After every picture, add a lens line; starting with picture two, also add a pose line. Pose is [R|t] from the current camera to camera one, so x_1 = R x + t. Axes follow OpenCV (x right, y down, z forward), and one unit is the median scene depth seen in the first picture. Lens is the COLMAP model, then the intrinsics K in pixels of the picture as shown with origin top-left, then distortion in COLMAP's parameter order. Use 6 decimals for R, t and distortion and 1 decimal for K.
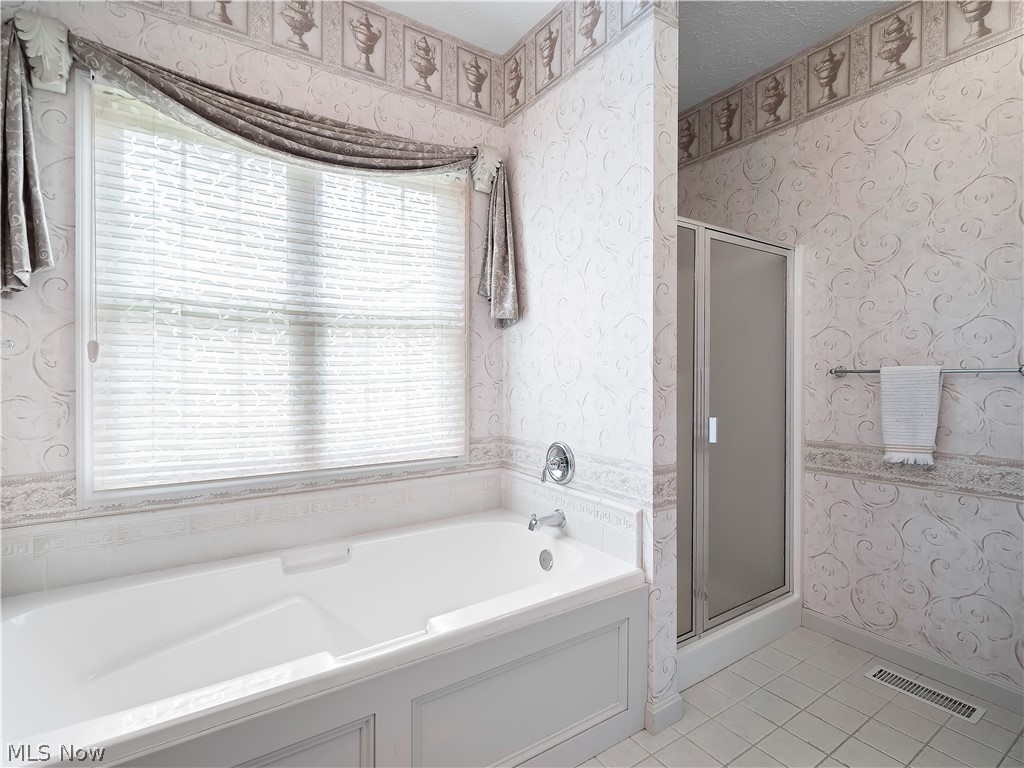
lens RADIAL K [[499.4, 0, 512.6], [0, 499.4, 377.1], [0, 0, 1]] dist [-0.000623, -0.000432]
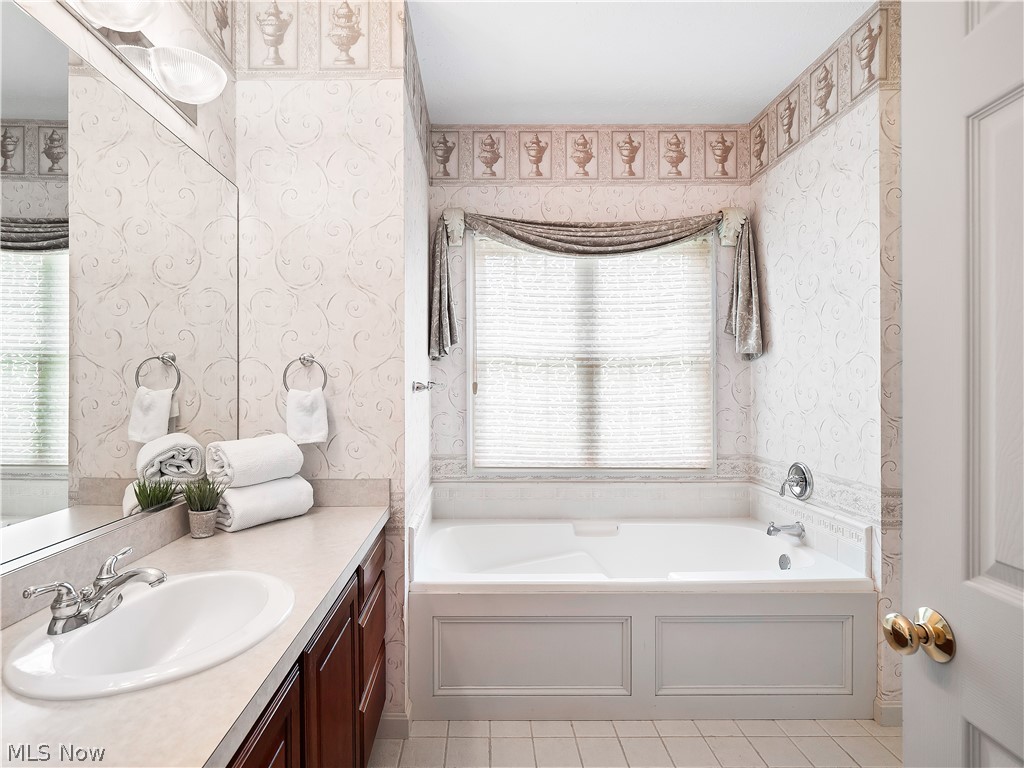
lens RADIAL K [[497.3, 0, 480.4], [0, 497.3, 384.7], [0, 0, 1]] dist [0.013976, -0.018417]
pose [[0.828365, -0.006510, -0.560151, 0.137904], [-0.001051, 0.999913, -0.013175, -0.033379], [0.560188, 0.011502, 0.828286, -0.372619]]
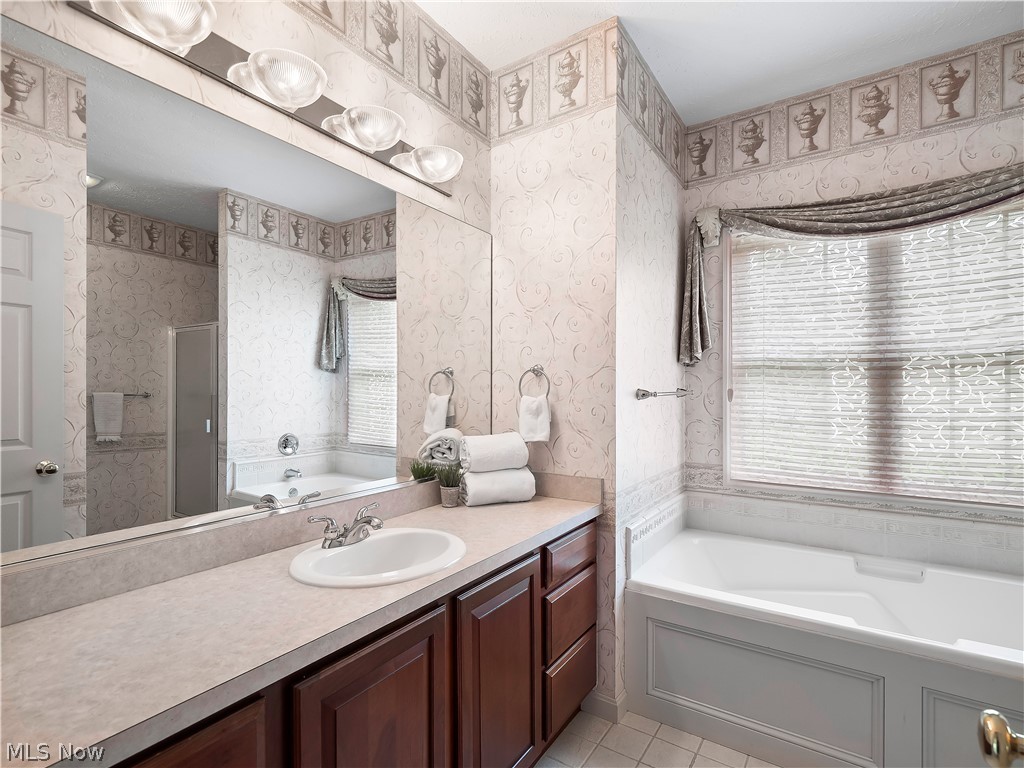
lens RADIAL K [[491.2, 0, 517.0], [0, 491.2, 391.1], [0, 0, 1]] dist [0.000162, -0.001659]
pose [[0.383618, -0.005988, -0.923473, 0.328868], [-0.006509, 0.999937, -0.009187, -0.036773], [0.923469, 0.009535, 0.383554, -0.237089]]
